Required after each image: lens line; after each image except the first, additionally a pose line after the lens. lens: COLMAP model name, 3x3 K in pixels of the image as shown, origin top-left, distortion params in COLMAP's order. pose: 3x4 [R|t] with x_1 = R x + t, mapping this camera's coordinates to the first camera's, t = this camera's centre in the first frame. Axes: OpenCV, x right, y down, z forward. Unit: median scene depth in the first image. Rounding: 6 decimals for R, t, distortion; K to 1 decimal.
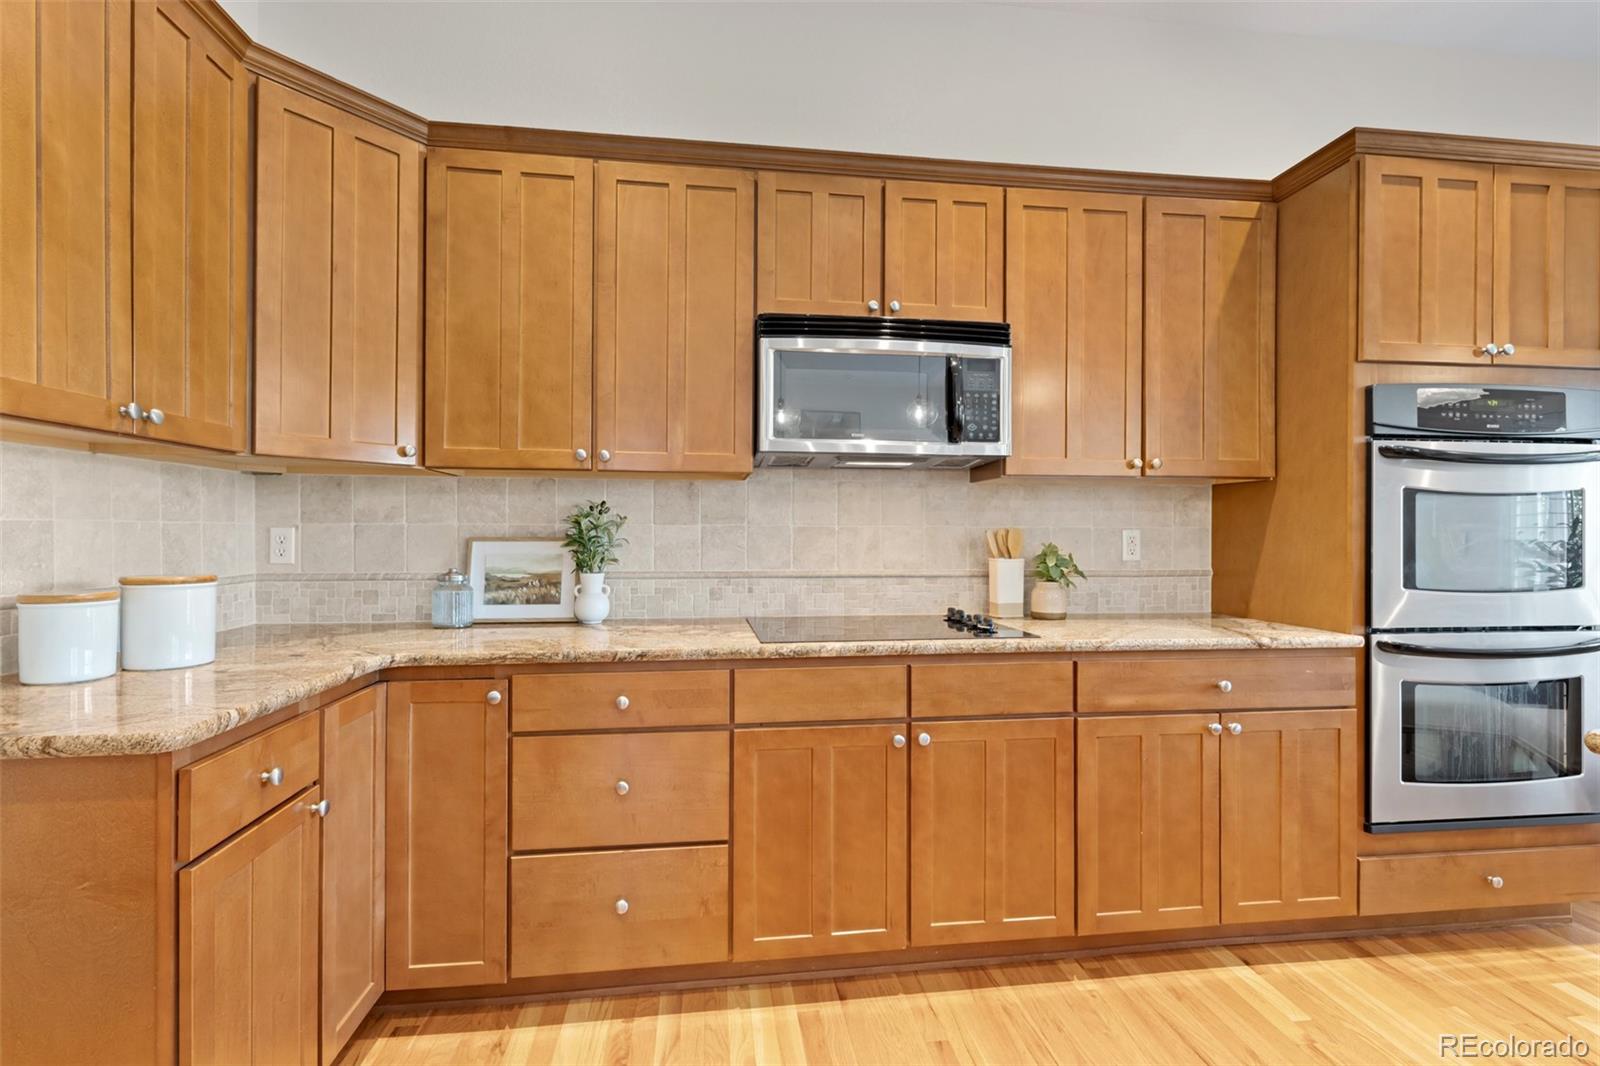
lens RADIAL K [[729.3, 0, 797.2], [0, 729.3, 531.2], [0, 0, 1]] dist [0.000636, -0.000229]
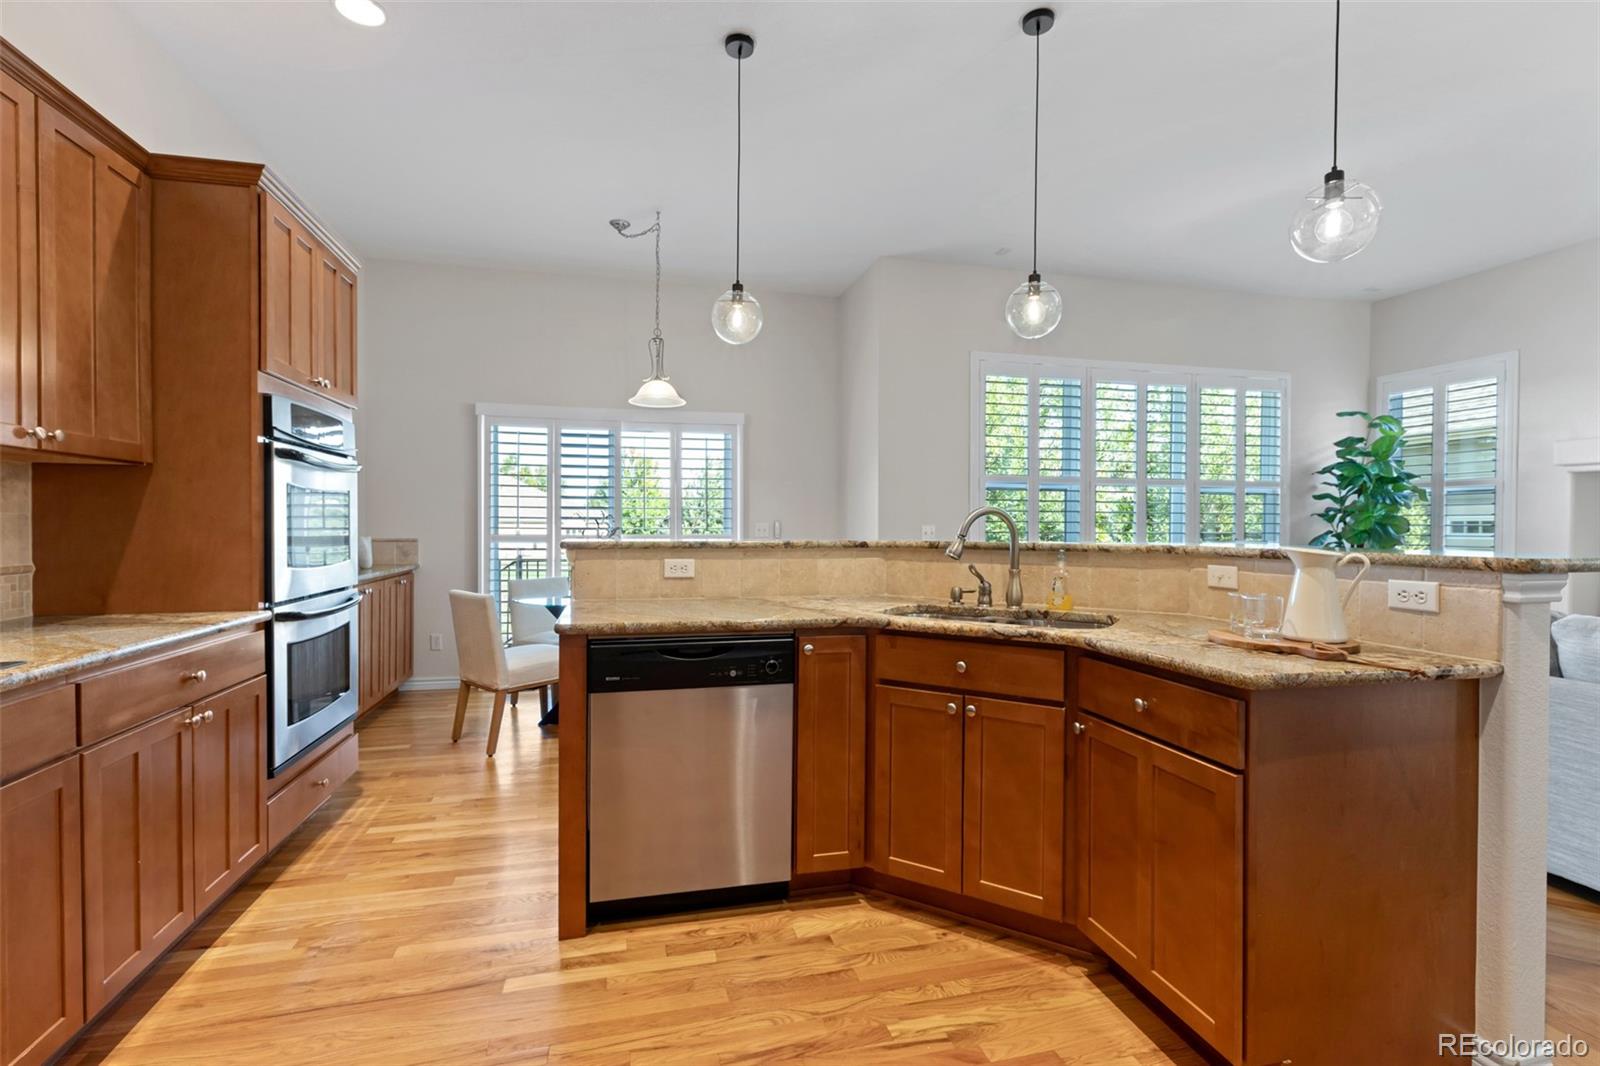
lens RADIAL K [[729.3, 0, 803.3], [0, 729.3, 533.8], [0, 0, 1]] dist [0.000636, -0.000229]
pose [[-0.122226, -0.016176, 0.992370, -0.463918], [-0.004822, 0.999865, 0.015705, 0.000181], [-0.992491, -0.002865, -0.122288, 0.295813]]
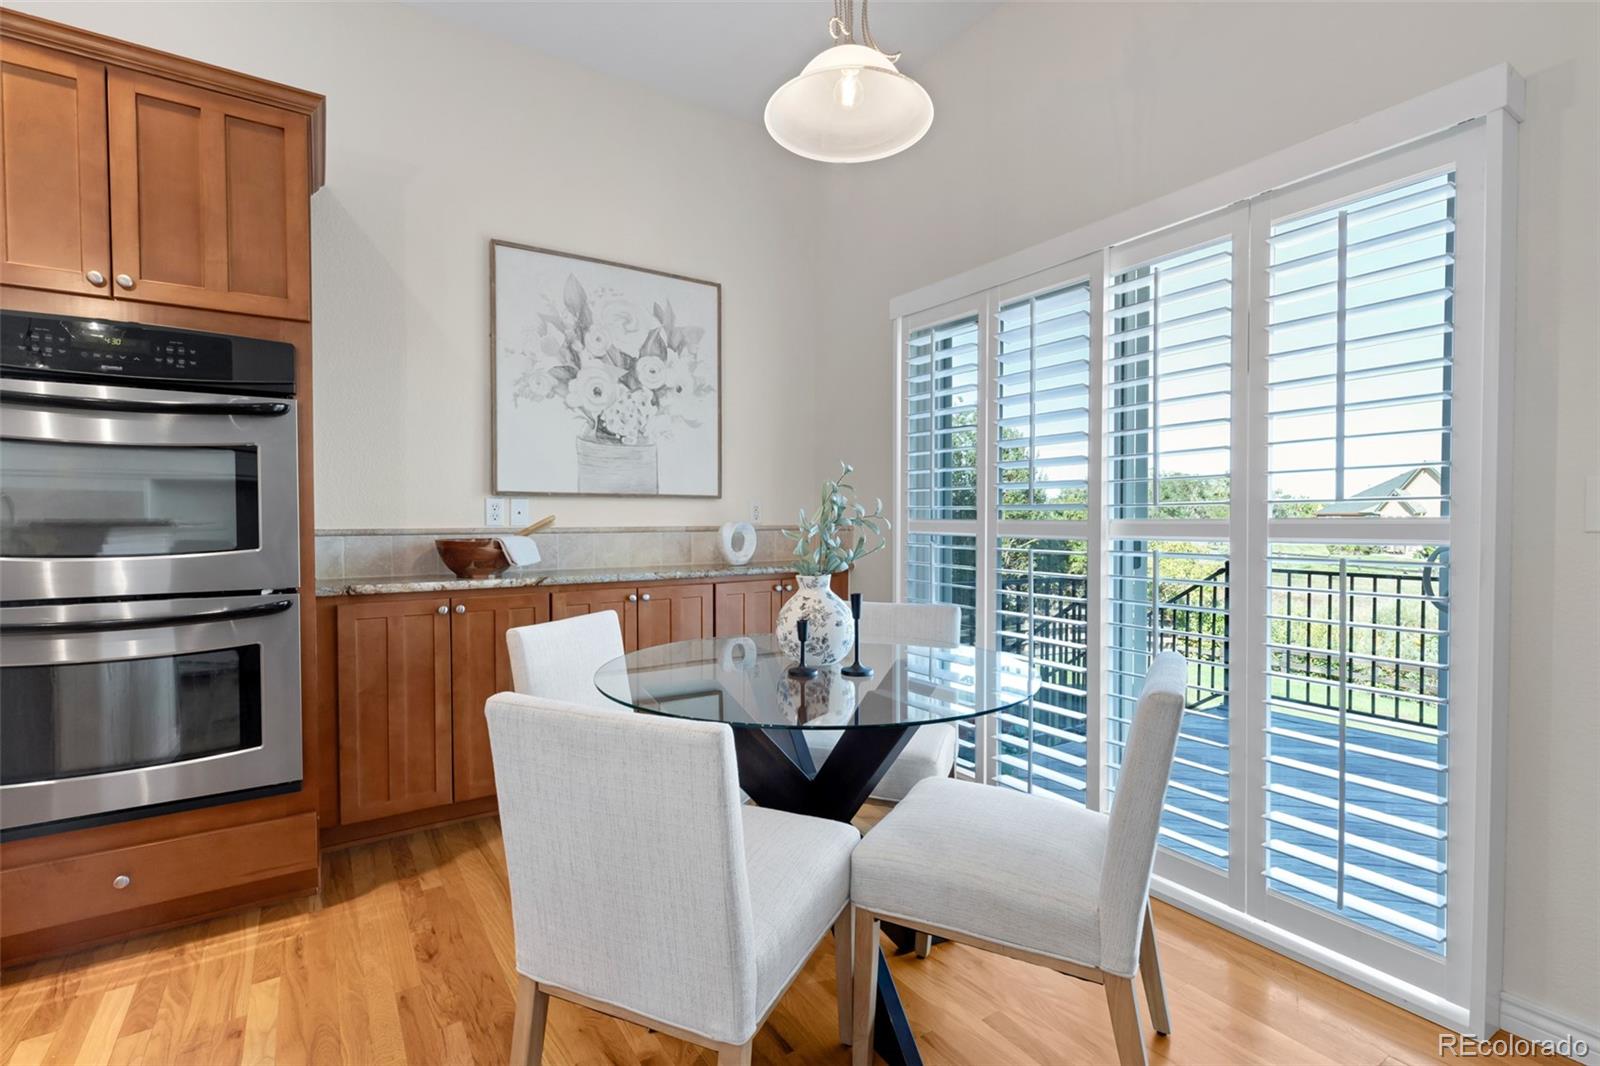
lens RADIAL K [[729.3, 0, 792.5], [0, 729.3, 532.7], [0, 0, 1]] dist [0.000636, -0.000229]
pose [[0.896928, -0.015157, 0.441918, 1.305200], [0.005145, 0.999702, 0.023846, 0.037481], [-0.442147, -0.019114, 0.896739, -0.152721]]
